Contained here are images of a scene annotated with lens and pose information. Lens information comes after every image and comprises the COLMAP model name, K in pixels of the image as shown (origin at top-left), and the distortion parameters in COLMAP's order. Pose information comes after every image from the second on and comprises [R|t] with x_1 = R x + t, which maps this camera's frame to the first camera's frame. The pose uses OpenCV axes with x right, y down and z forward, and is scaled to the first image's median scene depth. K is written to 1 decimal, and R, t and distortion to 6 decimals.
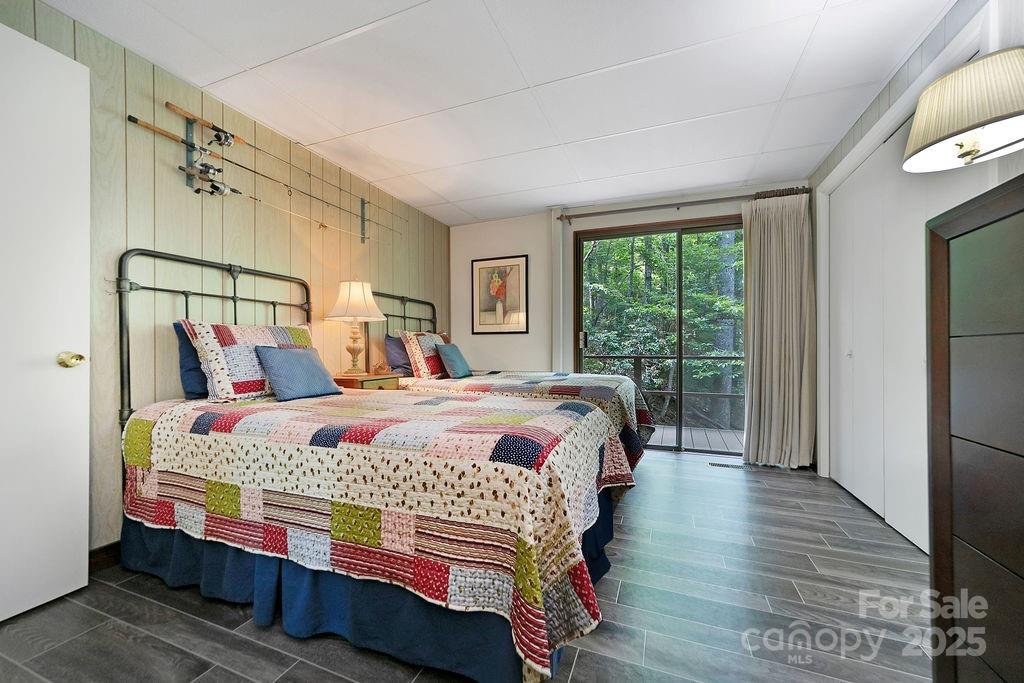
lens RADIAL K [[393.8, 0, 517.6], [0, 393.8, 346.0], [0, 0, 1]] dist [-0.007225, 0.000624]
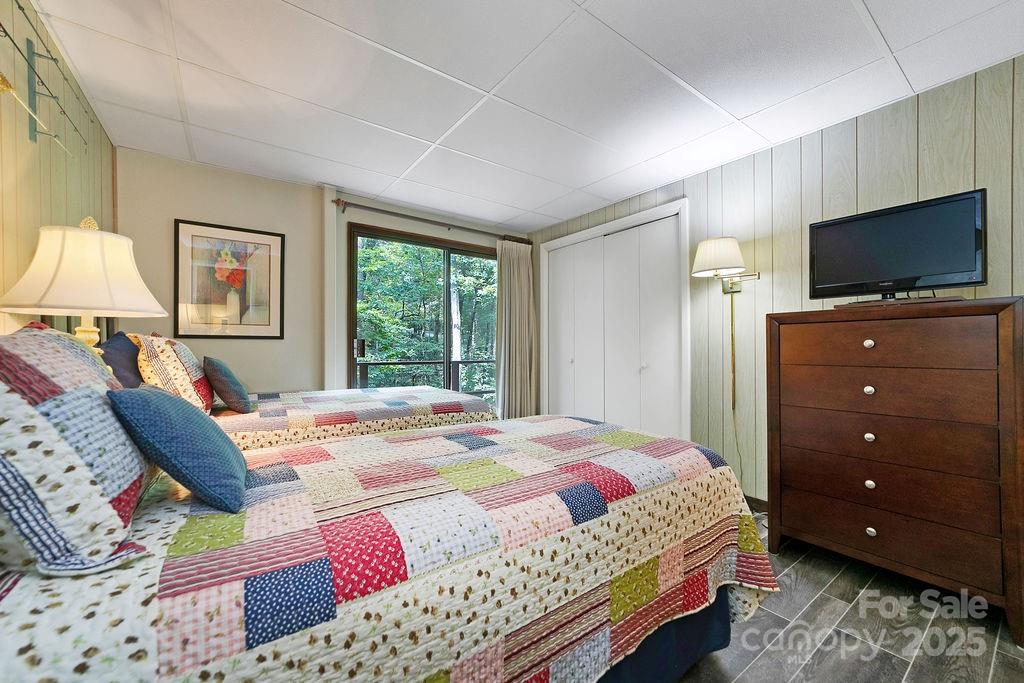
lens RADIAL K [[393.8, 0, 518.3], [0, 393.8, 346.9], [0, 0, 1]] dist [-0.007225, 0.000624]
pose [[0.538283, 0.002093, 0.842762, -1.037593], [-0.008743, 0.999957, 0.003101, -0.065722], [-0.842719, -0.009038, 0.538278, 0.611215]]
